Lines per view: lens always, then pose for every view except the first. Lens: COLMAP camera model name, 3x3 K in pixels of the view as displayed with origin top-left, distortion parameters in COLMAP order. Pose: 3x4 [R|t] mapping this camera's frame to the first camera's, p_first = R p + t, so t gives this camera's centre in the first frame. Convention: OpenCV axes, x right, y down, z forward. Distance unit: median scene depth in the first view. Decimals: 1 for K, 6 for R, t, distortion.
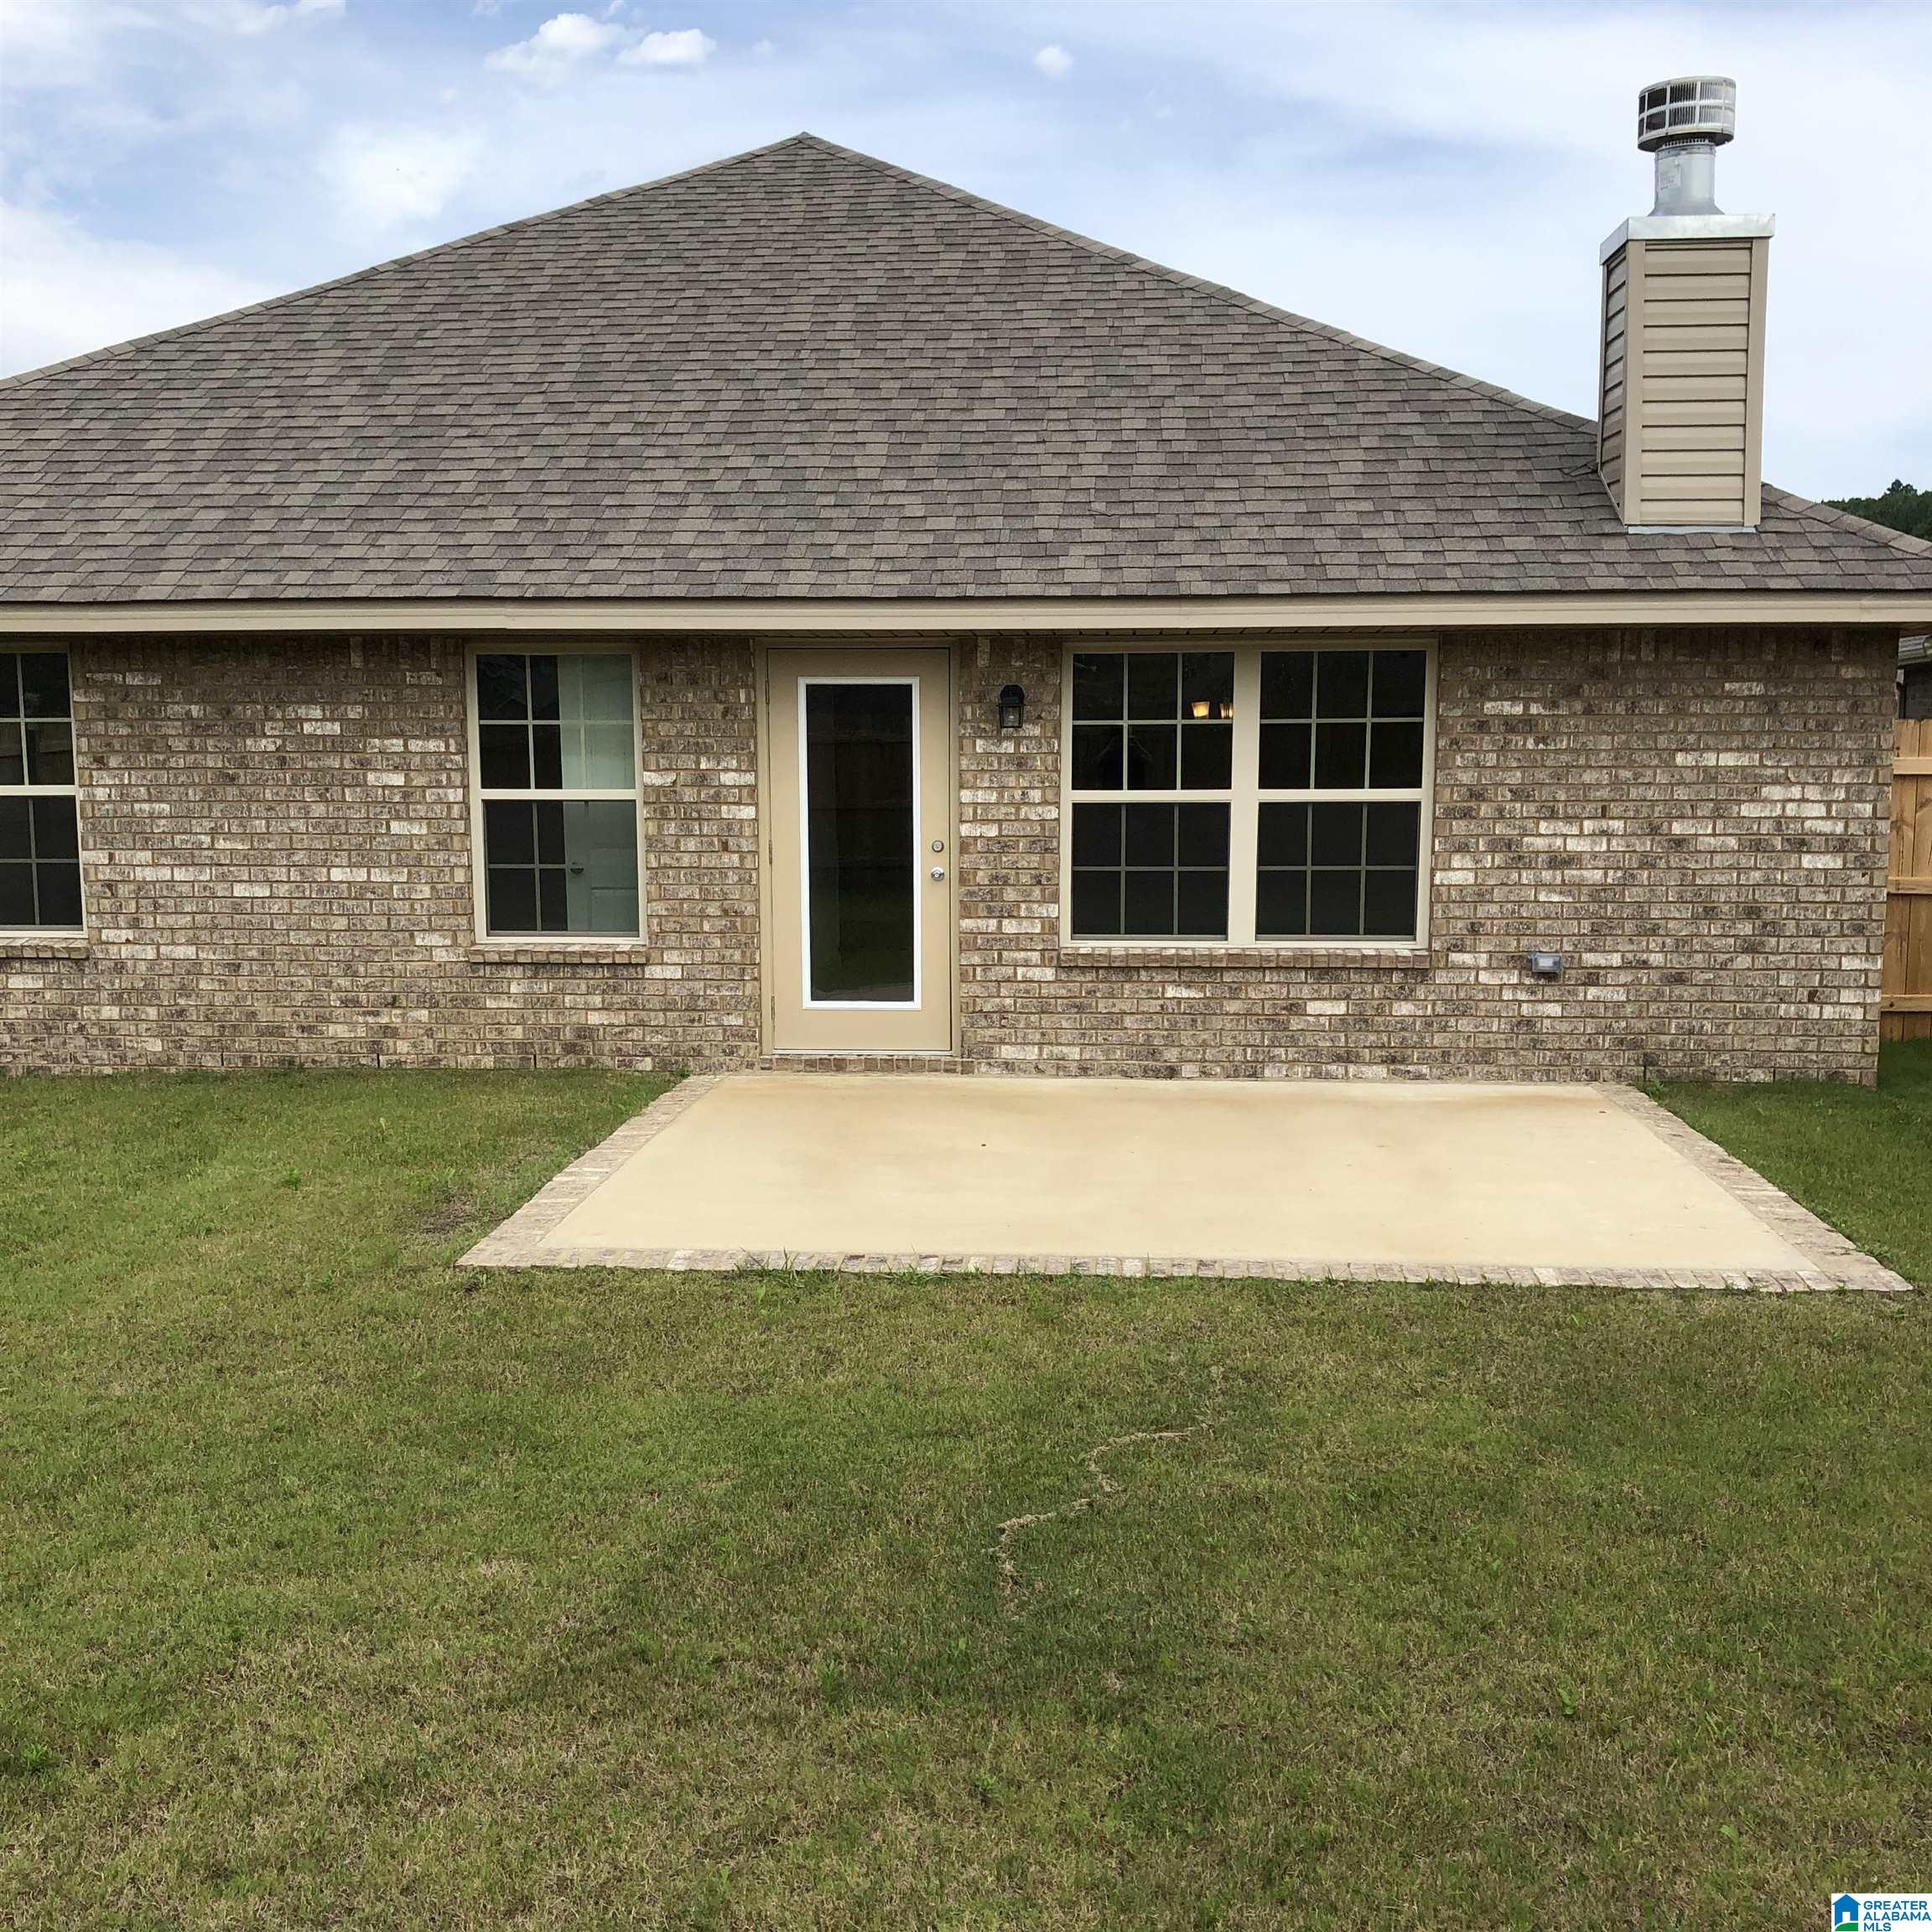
lens RADIAL K [[2130.9, 0, 966.3], [0, 2130.9, 1009.3], [0, 0, 1]] dist [0.163479, -0.569718]
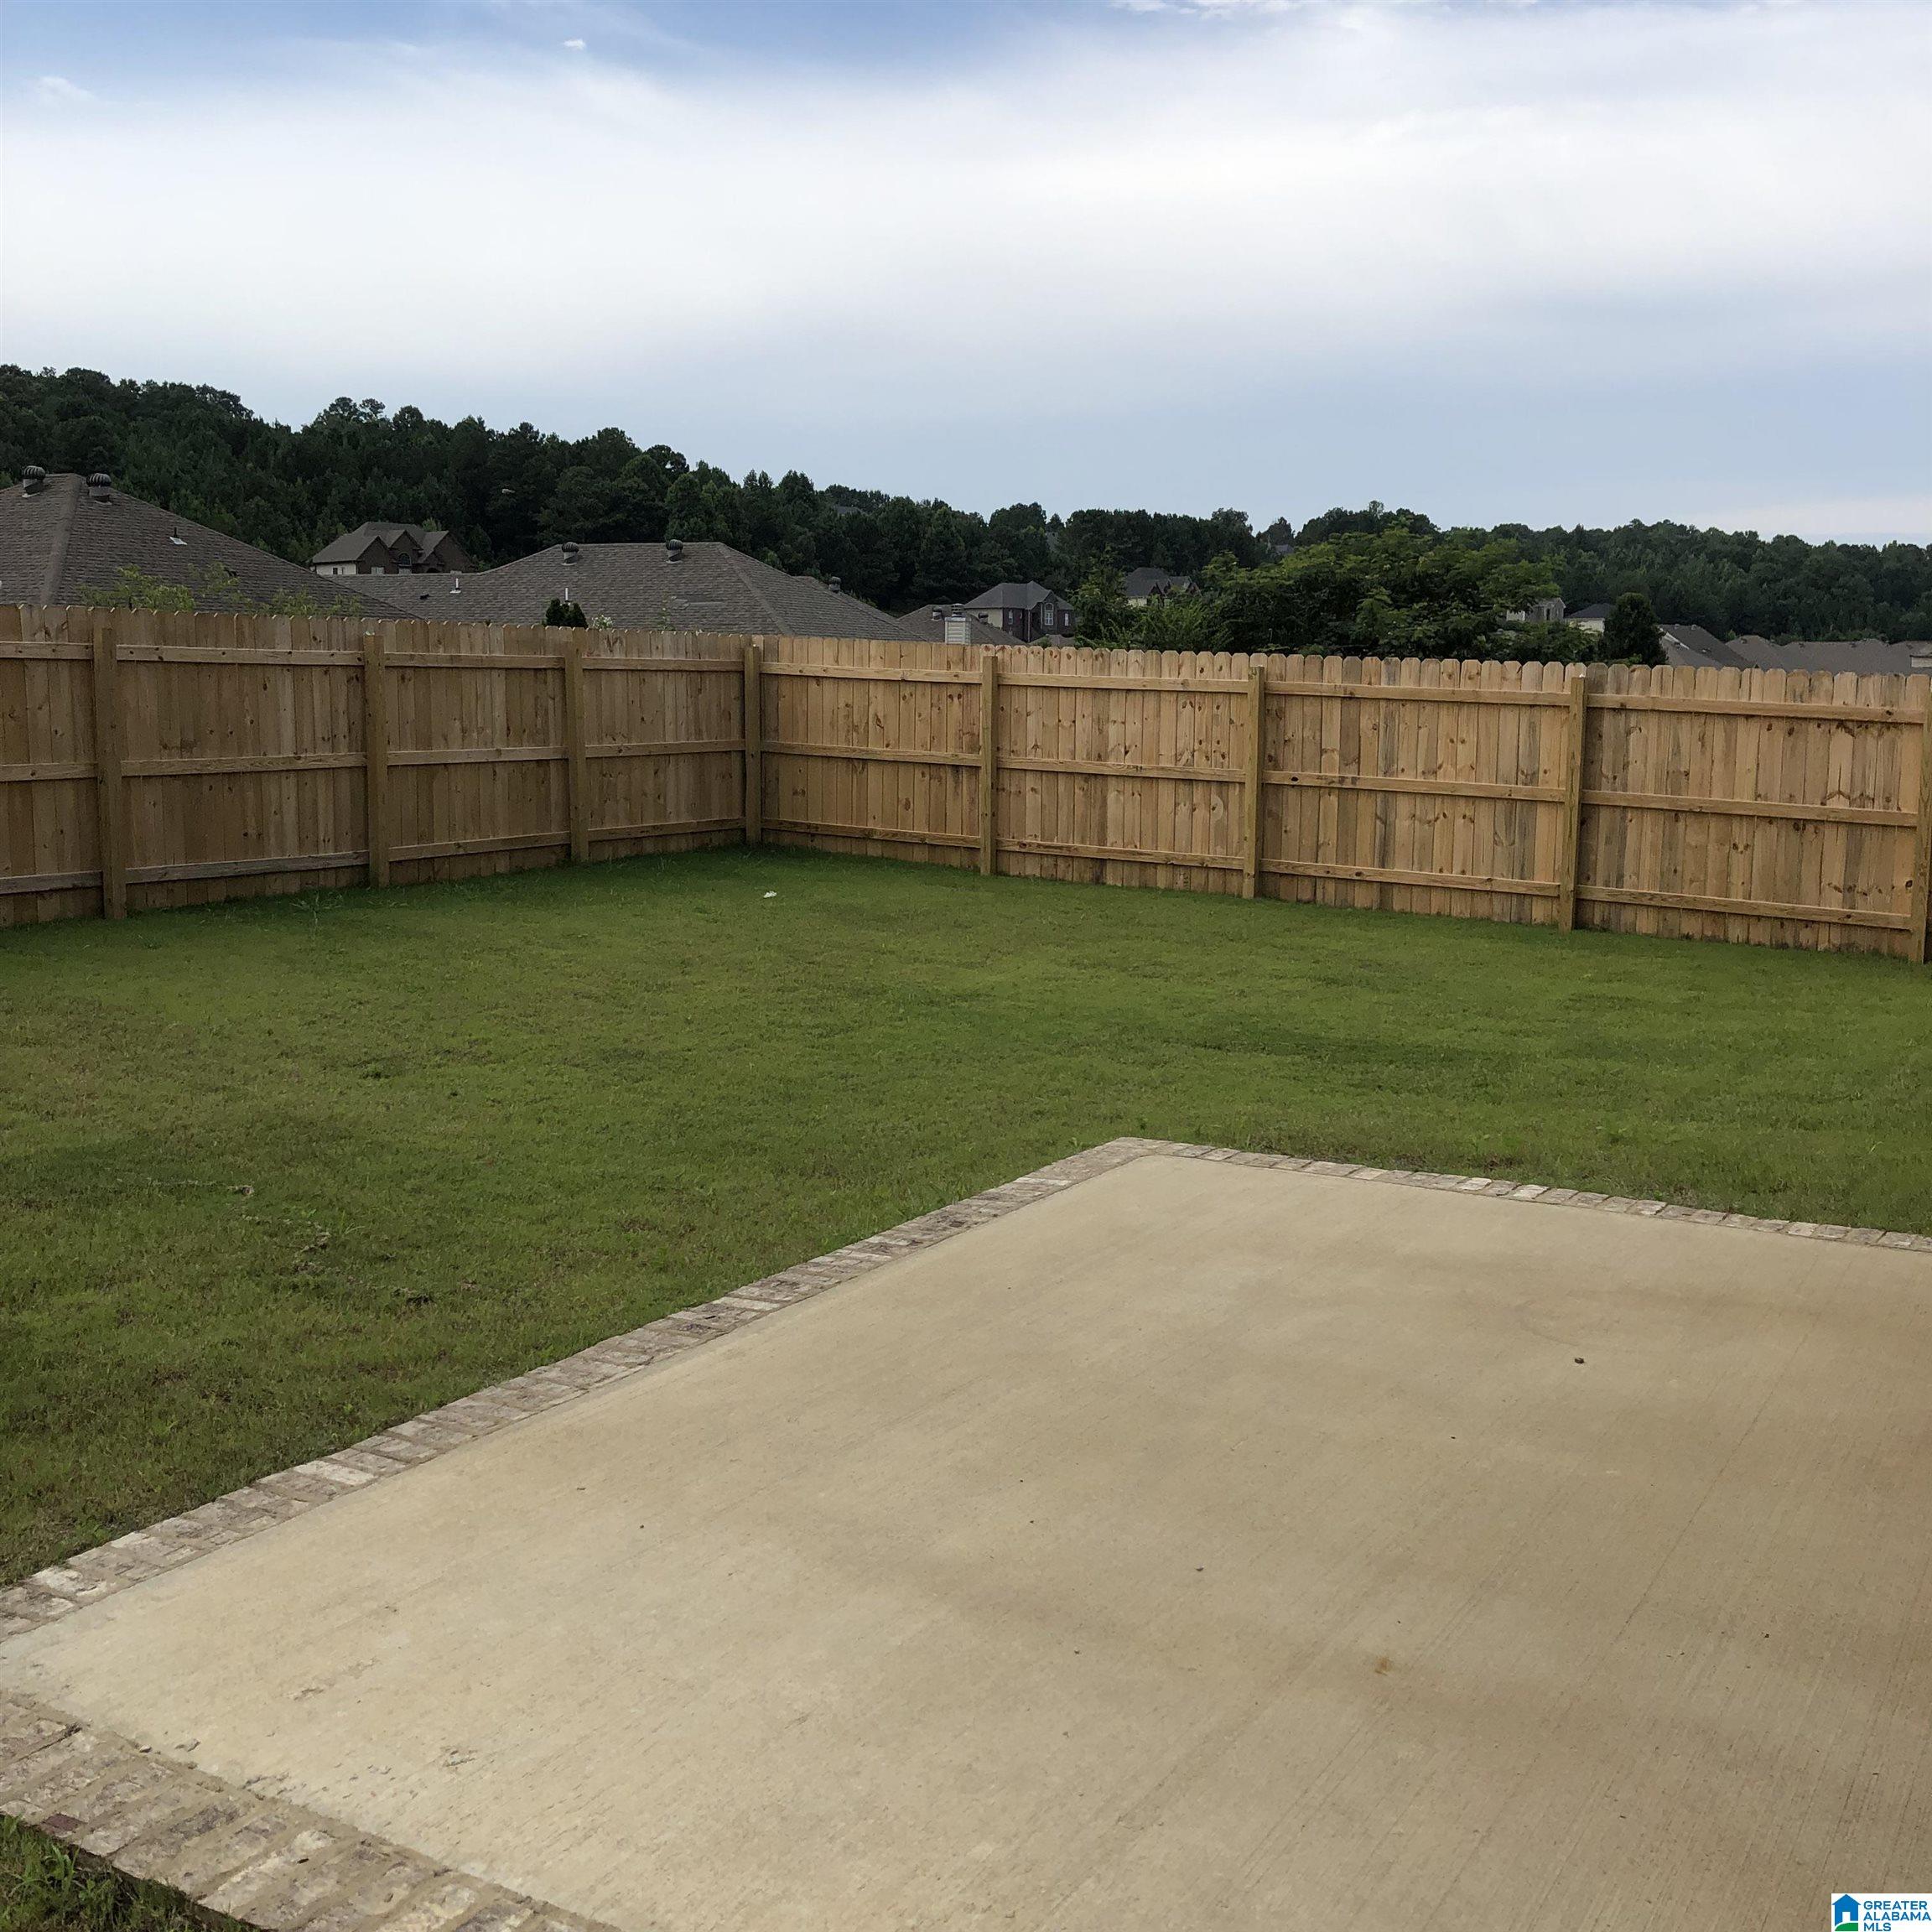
lens RADIAL K [[2094.0, 0, 966.0], [0, 2094.0, 966.0], [0, 0, 1]] dist [0.164422, -0.431217]
pose [[-0.463438, 0.119698, -0.878008, 0.469945], [-0.120106, 0.973206, 0.196072, -0.105673], [0.877952, 0.196321, -0.436645, 0.934005]]
